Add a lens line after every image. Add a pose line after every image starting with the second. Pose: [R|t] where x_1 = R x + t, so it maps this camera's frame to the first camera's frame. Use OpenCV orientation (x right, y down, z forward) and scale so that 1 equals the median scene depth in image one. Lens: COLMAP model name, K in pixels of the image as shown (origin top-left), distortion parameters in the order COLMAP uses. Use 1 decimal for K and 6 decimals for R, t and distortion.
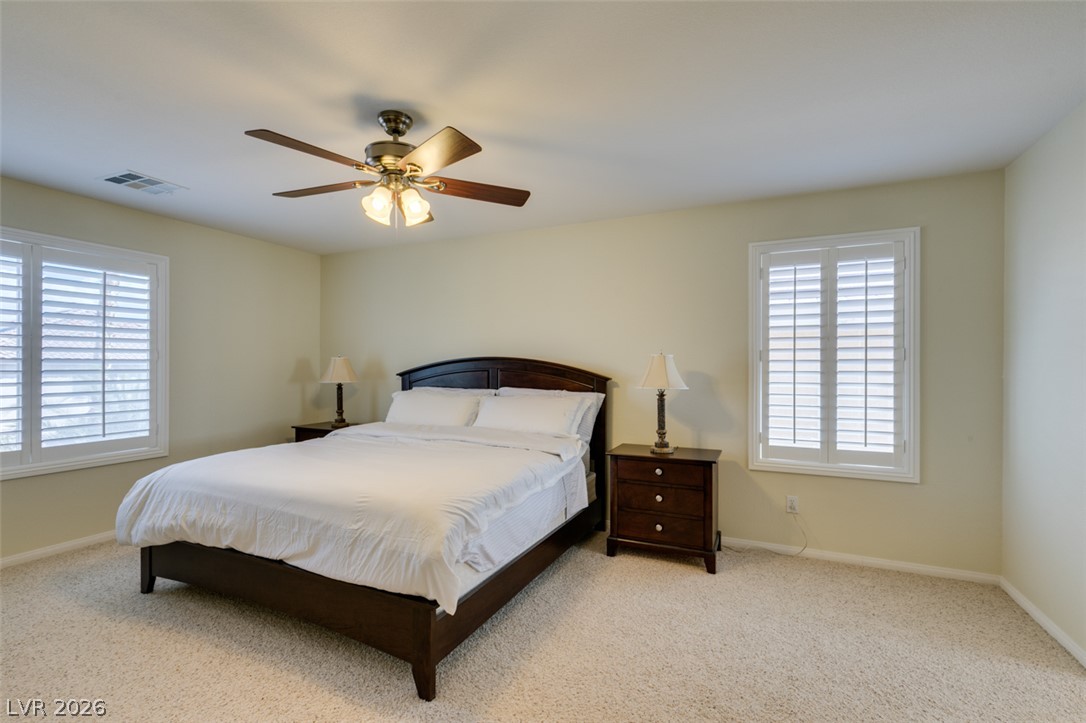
lens RADIAL K [[494.4, 0, 543.5], [0, 494.4, 362.9], [0, 0, 1]] dist [0.005090, -0.001089]
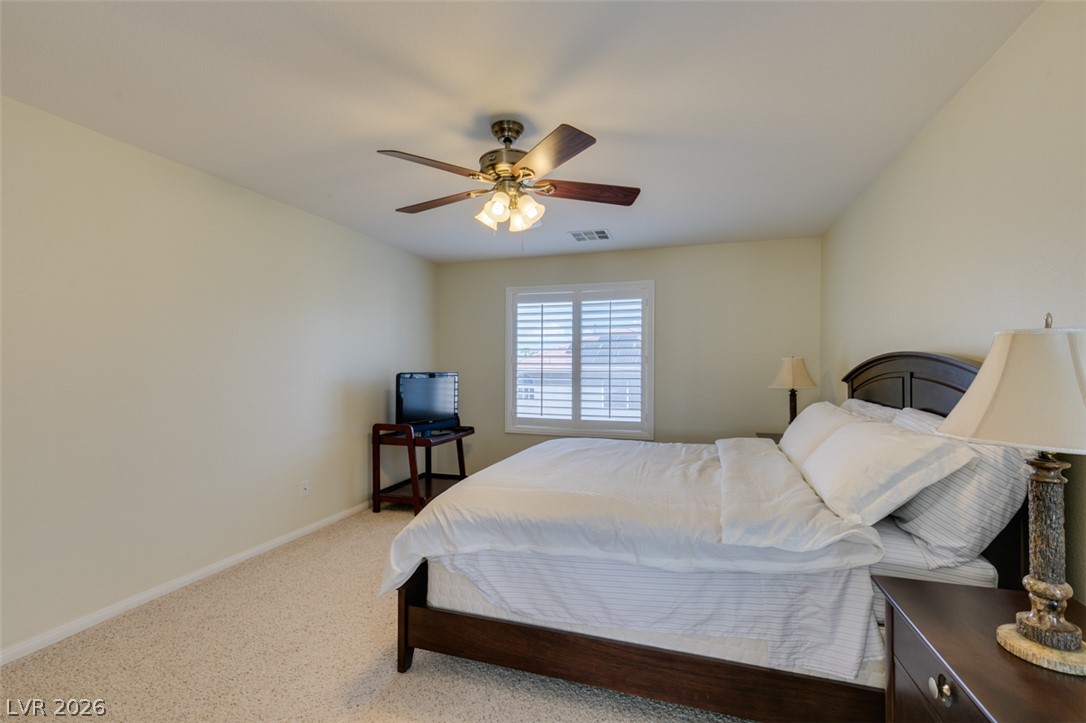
lens RADIAL K [[494.4, 0, 537.3], [0, 494.4, 358.8], [0, 0, 1]] dist [0.005090, -0.001089]
pose [[0.115556, -0.017814, -0.993141, 0.592113], [0.003286, 0.999841, -0.017552, 0.005105], [0.993296, -0.001235, 0.115596, 0.765838]]
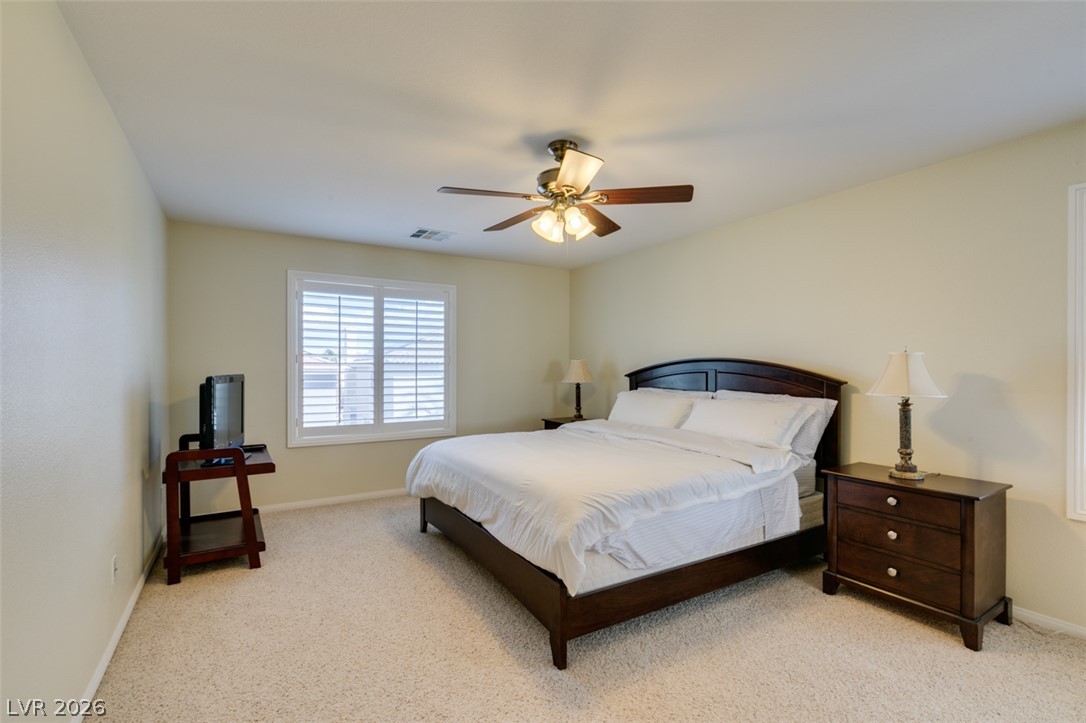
lens RADIAL K [[494.4, 0, 543.2], [0, 494.4, 364.8], [0, 0, 1]] dist [0.005090, -0.001089]
pose [[0.832444, -0.004842, -0.554087, 0.229980], [0.005063, 0.999987, -0.001132, 0.000652], [0.554086, -0.001863, 0.832458, 0.037074]]
